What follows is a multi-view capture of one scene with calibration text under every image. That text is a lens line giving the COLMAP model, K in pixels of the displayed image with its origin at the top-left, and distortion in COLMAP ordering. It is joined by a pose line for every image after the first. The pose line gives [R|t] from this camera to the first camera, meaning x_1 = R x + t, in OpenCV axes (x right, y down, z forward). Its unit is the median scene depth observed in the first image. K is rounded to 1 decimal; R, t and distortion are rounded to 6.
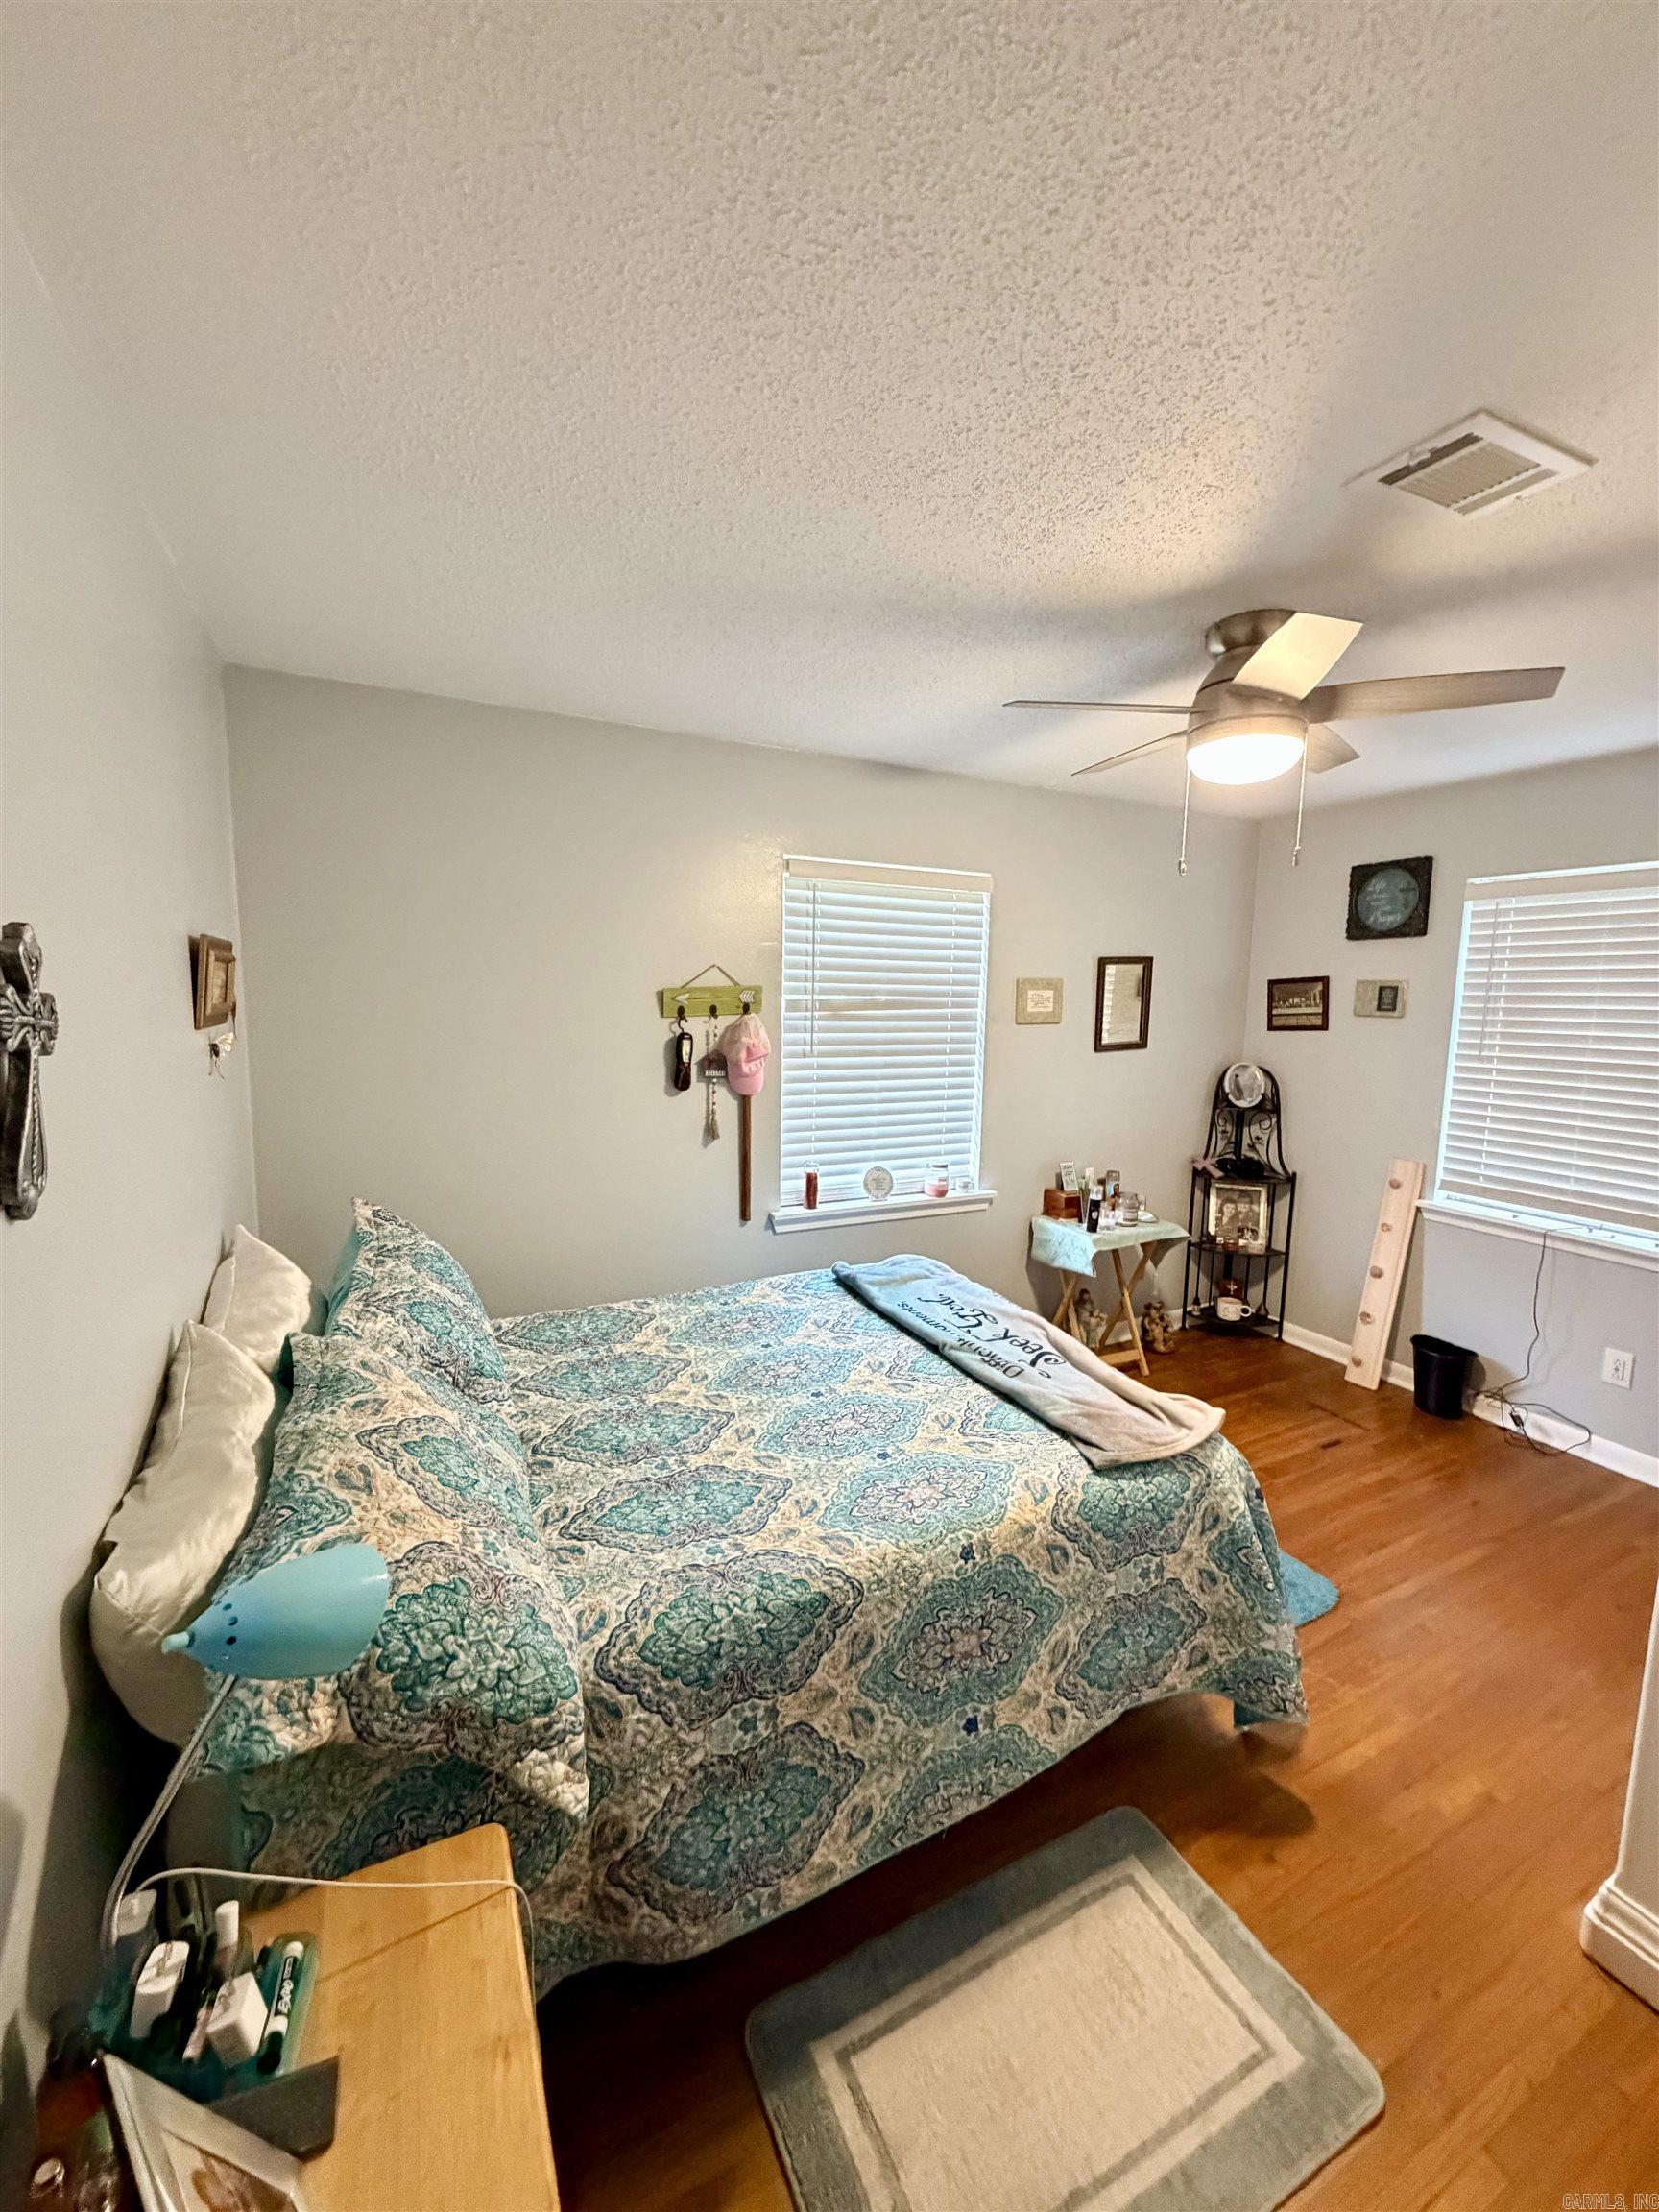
lens RADIAL K [[880.5, 0, 826.2], [0, 880.5, 1104.6], [0, 0, 1]] dist [0.001476, -0.000125]
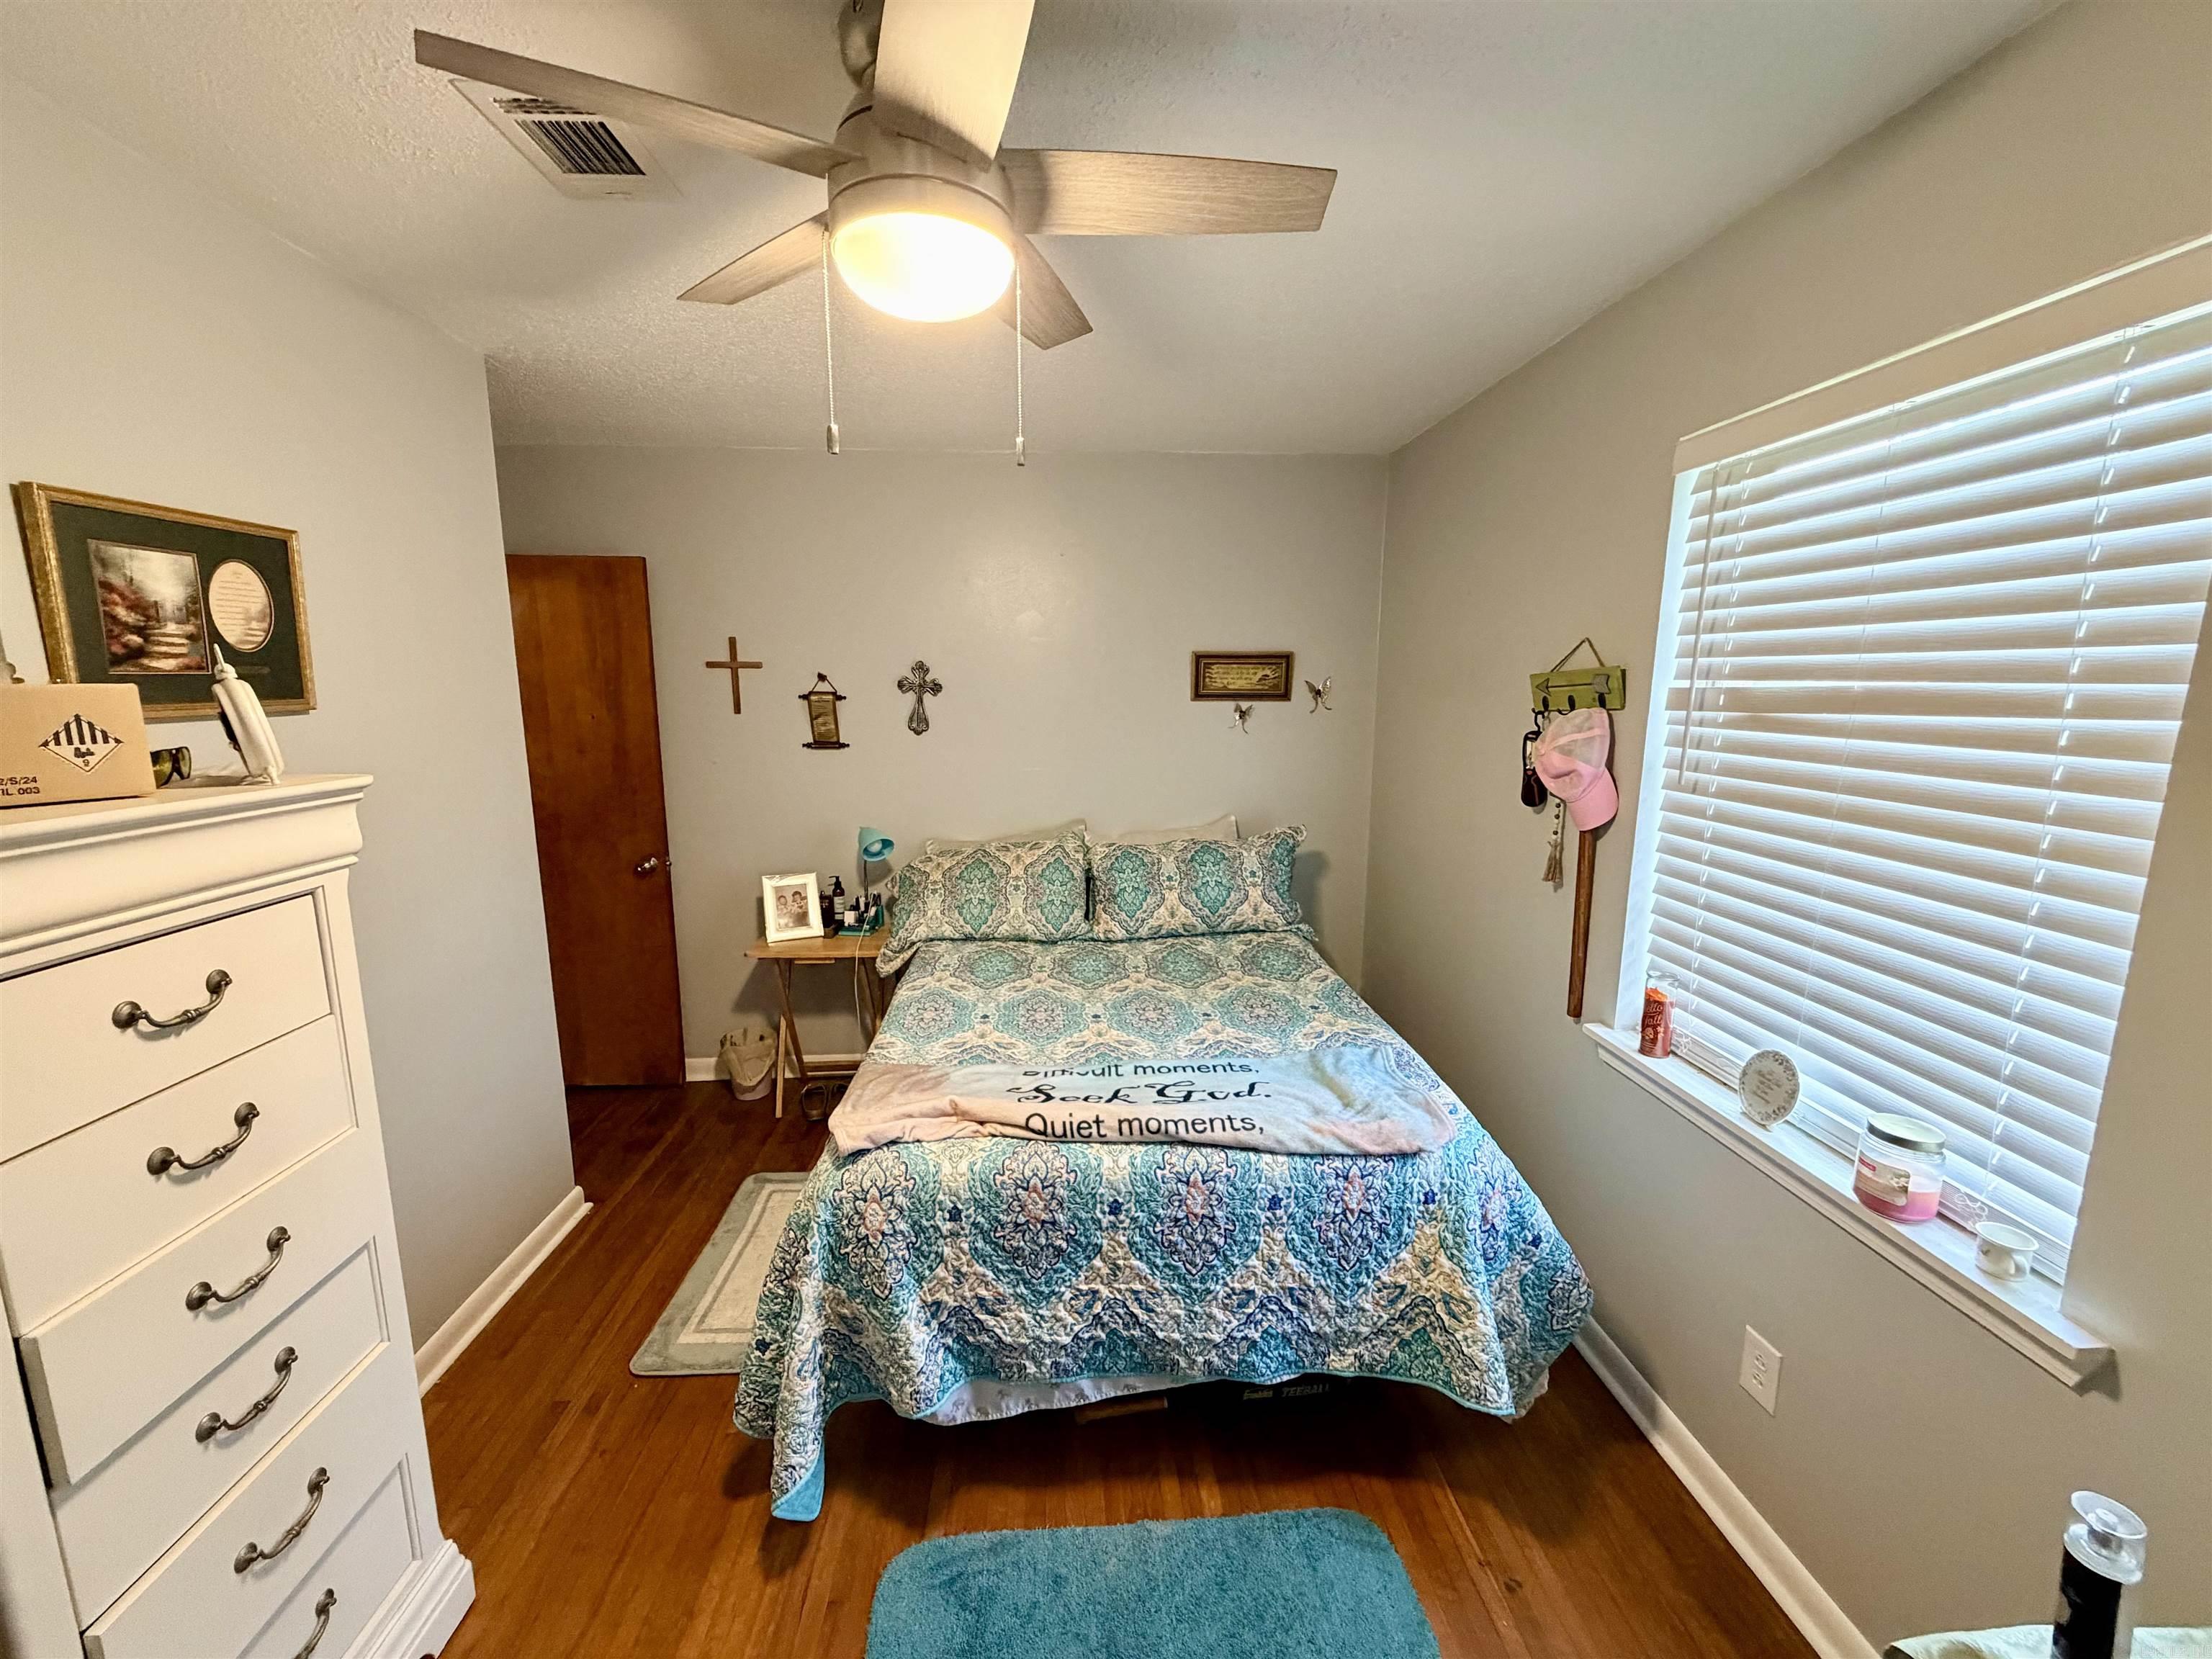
lens RADIAL K [[880.5, 0, 1098.3], [0, 880.5, 826.6], [0, 0, 1]] dist [0.001476, -0.000125]
pose [[-0.408838, 0.134274, -0.902675, 0.679362], [-0.126432, 0.971245, 0.201738, -0.104021], [0.903806, 0.196605, -0.380106, 0.932178]]
